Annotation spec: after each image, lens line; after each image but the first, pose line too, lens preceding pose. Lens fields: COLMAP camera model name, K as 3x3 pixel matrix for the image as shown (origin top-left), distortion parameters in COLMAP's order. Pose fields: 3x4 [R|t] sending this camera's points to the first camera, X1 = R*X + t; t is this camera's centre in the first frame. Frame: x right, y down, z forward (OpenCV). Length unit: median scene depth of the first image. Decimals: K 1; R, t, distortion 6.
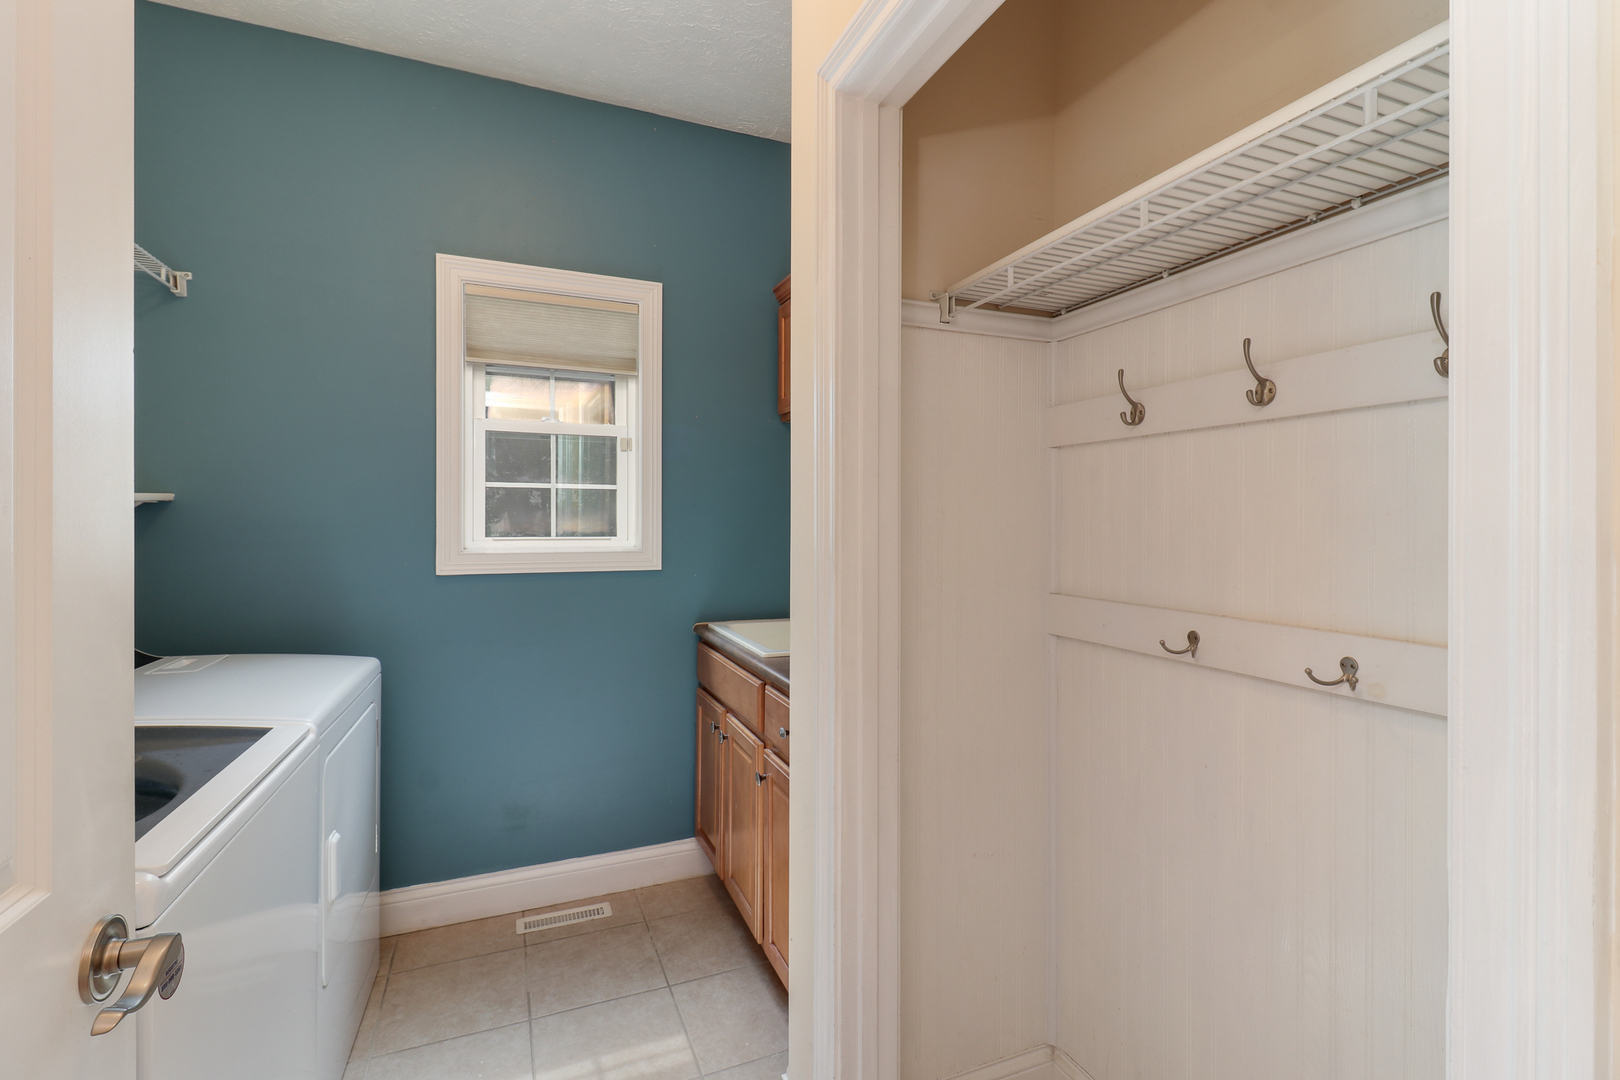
lens RADIAL K [[744.9, 0, 817.3], [0, 744.9, 525.0], [0, 0, 1]] dist [0.010535, -0.001033]
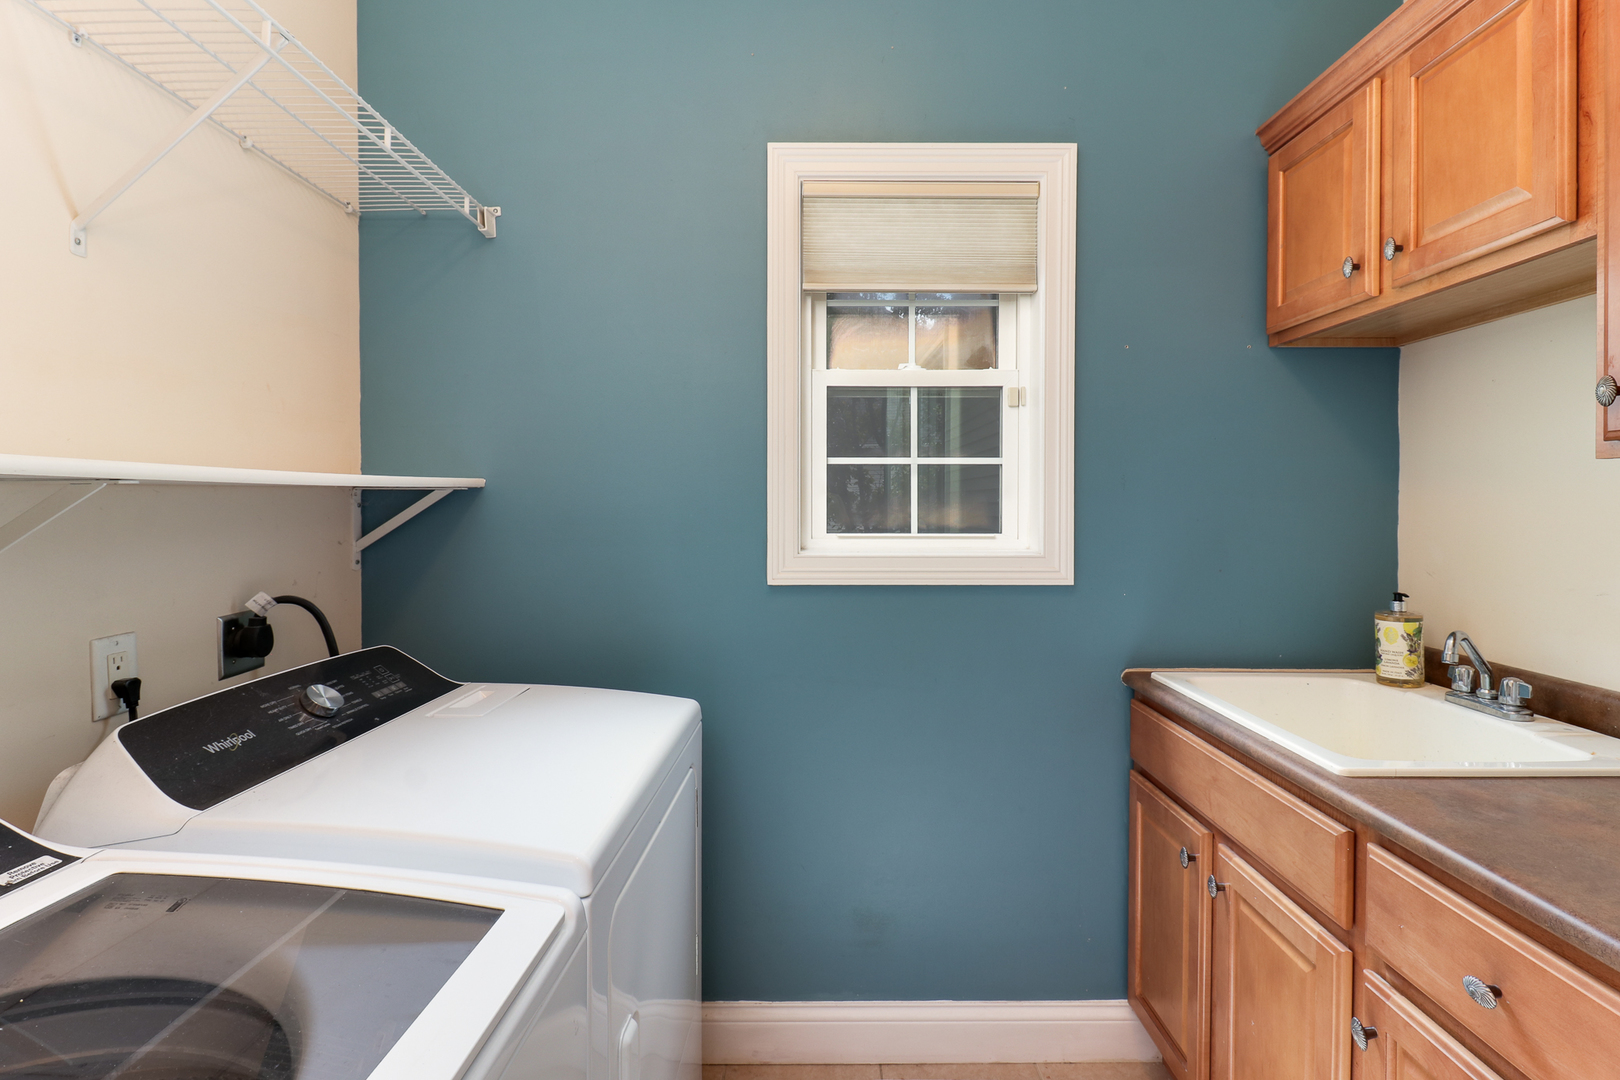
lens RADIAL K [[744.9, 0, 813.4], [0, 744.9, 531.2], [0, 0, 1]] dist [0.010535, -0.001033]
pose [[0.922151, 0.009240, -0.386719, -0.173771], [0.000763, 0.999669, 0.025704, -0.004199], [0.386828, -0.023998, 0.921839, 0.320492]]
